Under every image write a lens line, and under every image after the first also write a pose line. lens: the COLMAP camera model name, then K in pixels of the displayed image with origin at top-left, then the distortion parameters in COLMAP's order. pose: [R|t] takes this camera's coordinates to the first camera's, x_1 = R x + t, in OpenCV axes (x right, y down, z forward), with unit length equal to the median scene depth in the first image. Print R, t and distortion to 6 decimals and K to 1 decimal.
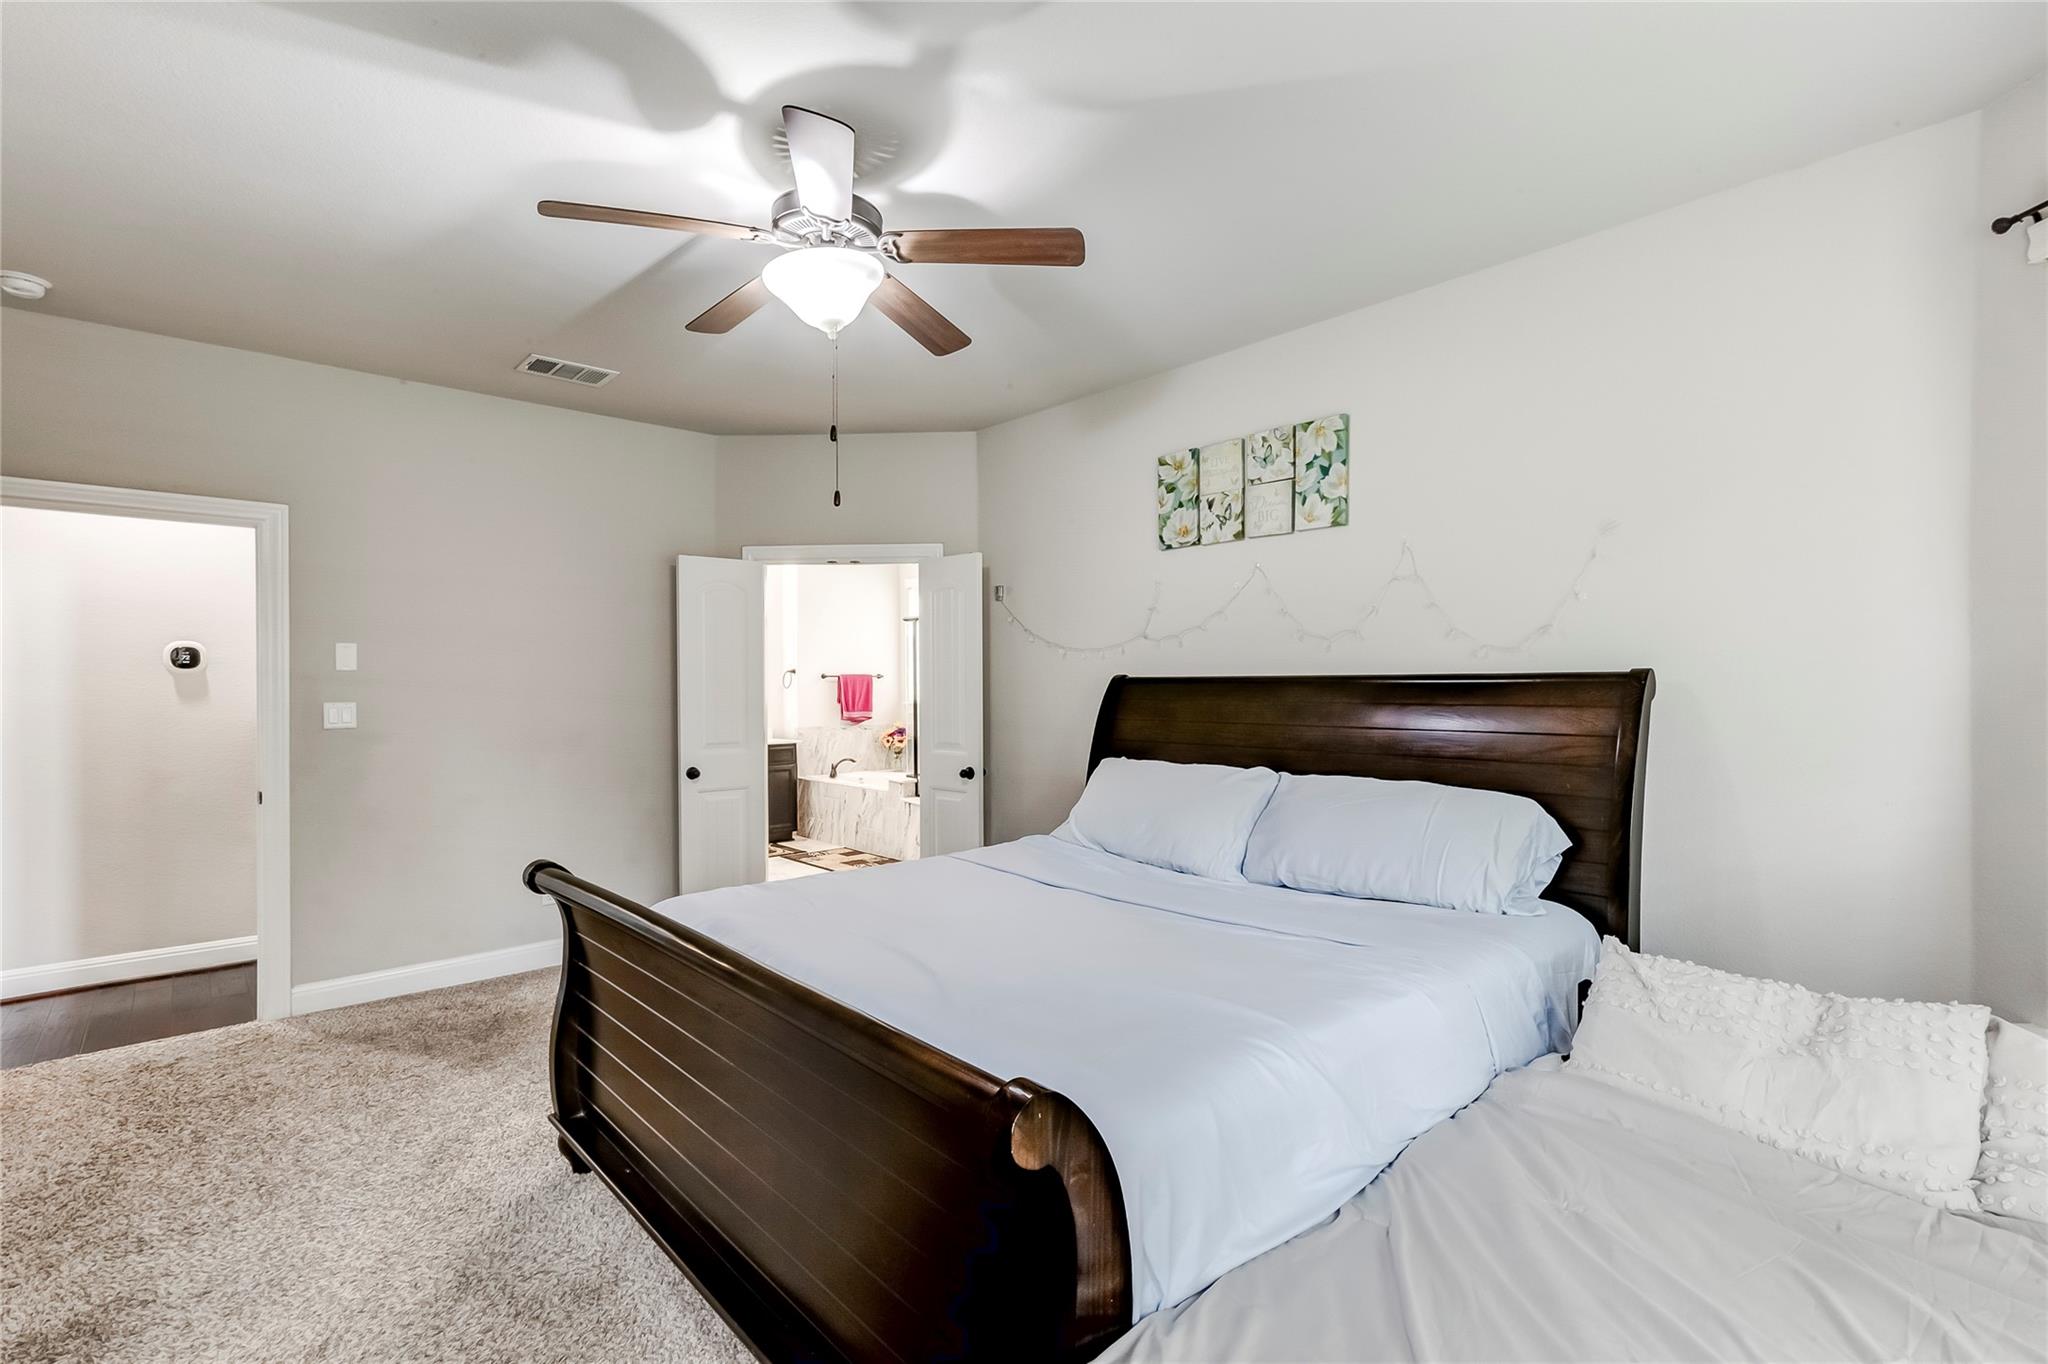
lens RADIAL K [[922.1, 0, 1024.9], [0, 922.1, 689.1], [0, 0, 1]] dist [0.003319, 0.000062]
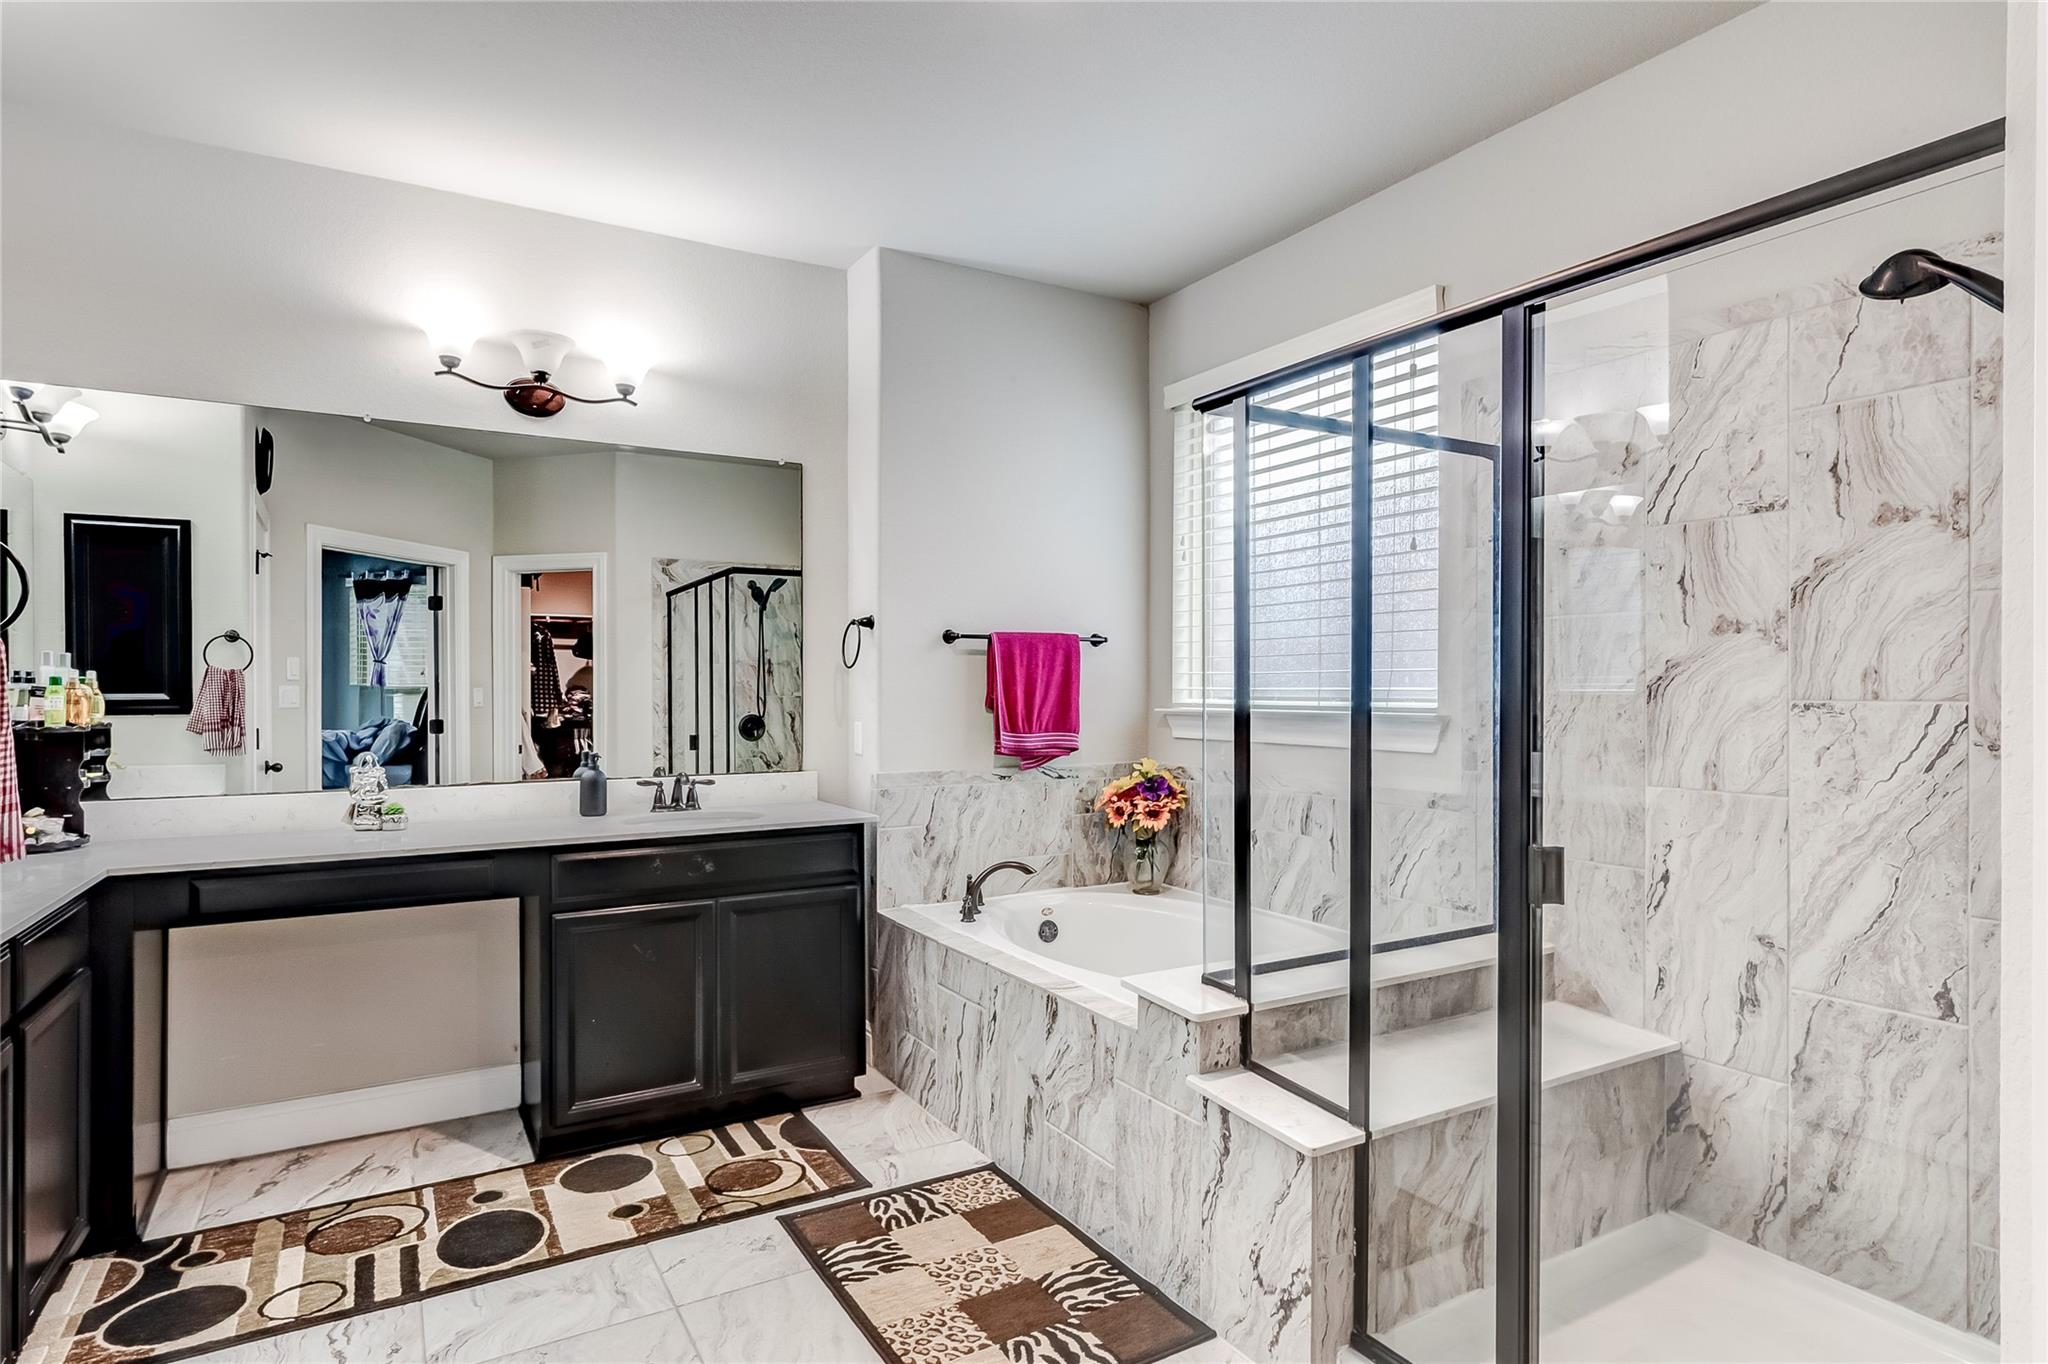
lens RADIAL K [[1121.4, 0, 1019.9], [0, 1121.4, 688.5], [0, 0, 1]] dist [0.003894, 0.000649]
pose [[0.977650, 0.006244, -0.210147, -0.095342], [-0.006829, 0.999975, -0.002059, 0.007720], [0.210129, 0.003448, 0.977668, 0.562987]]
